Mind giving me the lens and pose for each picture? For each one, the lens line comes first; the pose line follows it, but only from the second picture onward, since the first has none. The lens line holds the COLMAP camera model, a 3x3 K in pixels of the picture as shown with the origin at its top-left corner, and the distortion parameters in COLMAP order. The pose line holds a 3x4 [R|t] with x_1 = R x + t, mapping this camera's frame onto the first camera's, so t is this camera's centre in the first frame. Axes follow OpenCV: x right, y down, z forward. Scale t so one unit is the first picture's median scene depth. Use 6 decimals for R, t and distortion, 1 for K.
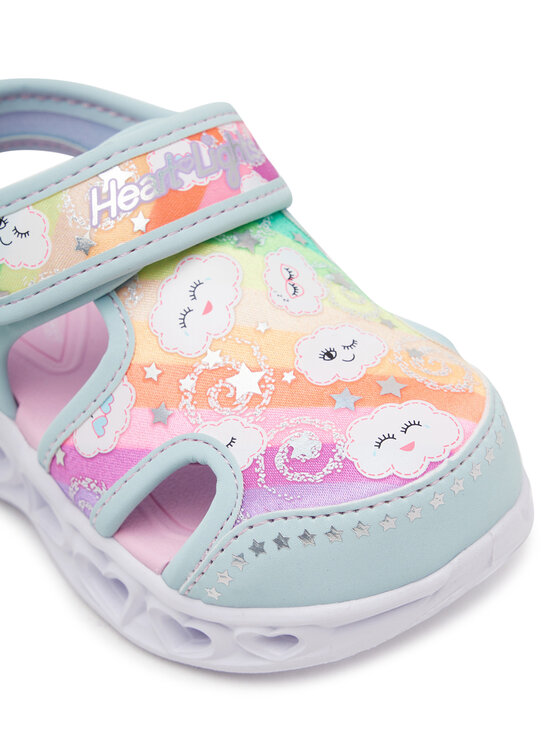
lens RADIAL K [[2139.3, 0, 281.3], [0, 2139.3, 372.7], [0, 0, 1]] dist [-0.202322, 0.000000]
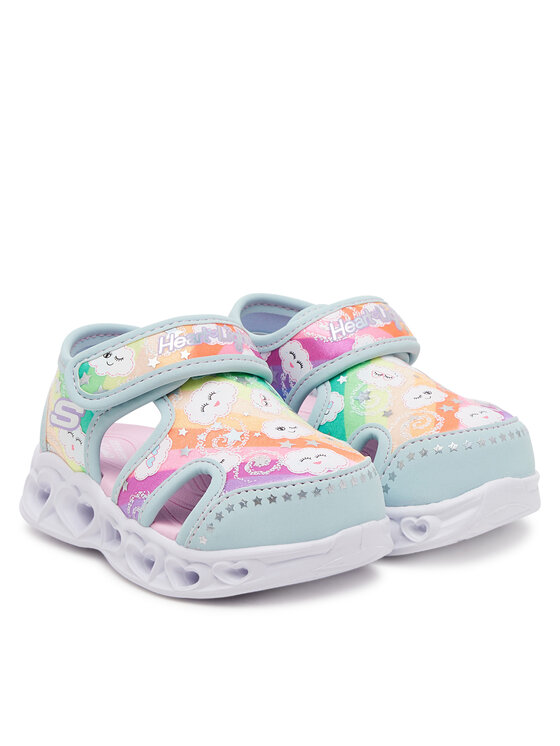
lens RADIAL K [[1782.4, 0, 279.5], [0, 1782.4, 373.1], [0, 0, 1]] dist [0.083817, 0.000000]
pose [[0.995829, 0.085202, -0.032637, 0.066371], [-0.091132, 0.946183, -0.310537, 0.415541], [0.004422, 0.312216, 0.950001, -0.449759]]
